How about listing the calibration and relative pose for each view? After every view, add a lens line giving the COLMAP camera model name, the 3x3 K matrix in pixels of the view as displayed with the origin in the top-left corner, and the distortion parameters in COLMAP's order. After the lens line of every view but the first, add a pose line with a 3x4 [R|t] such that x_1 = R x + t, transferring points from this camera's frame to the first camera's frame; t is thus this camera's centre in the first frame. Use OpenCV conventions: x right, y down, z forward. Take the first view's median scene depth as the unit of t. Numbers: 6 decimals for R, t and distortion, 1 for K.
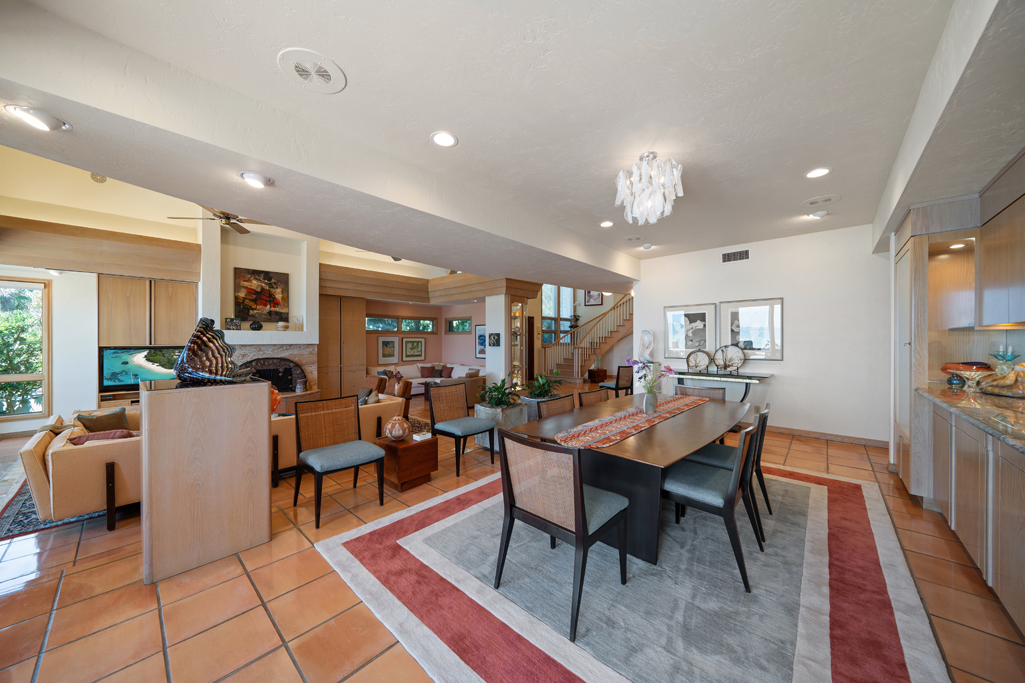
lens RADIAL K [[352.1, 0, 515.2], [0, 352.1, 342.8], [0, 0, 1]] dist [-0.005432, -0.000076]
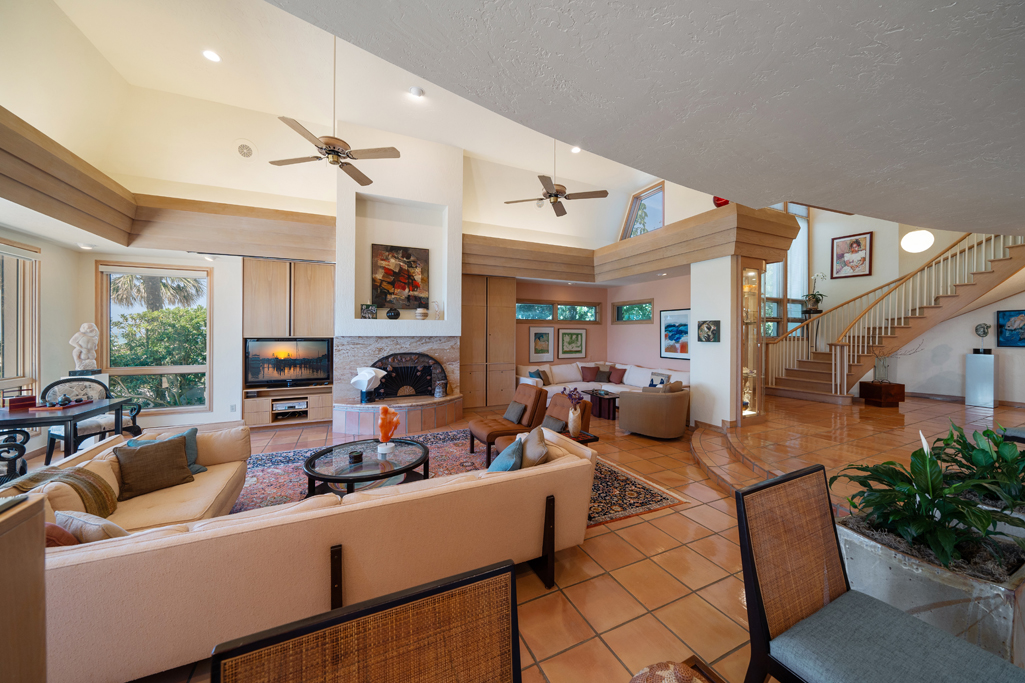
lens RADIAL K [[352.1, 0, 515.2], [0, 352.1, 342.8], [0, 0, 1]] dist [-0.005432, -0.000076]
pose [[0.924206, 0.014791, -0.381607, -0.140871], [-0.006046, 0.999691, 0.024104, -0.001519], [0.381846, -0.019970, 0.924010, 0.306490]]
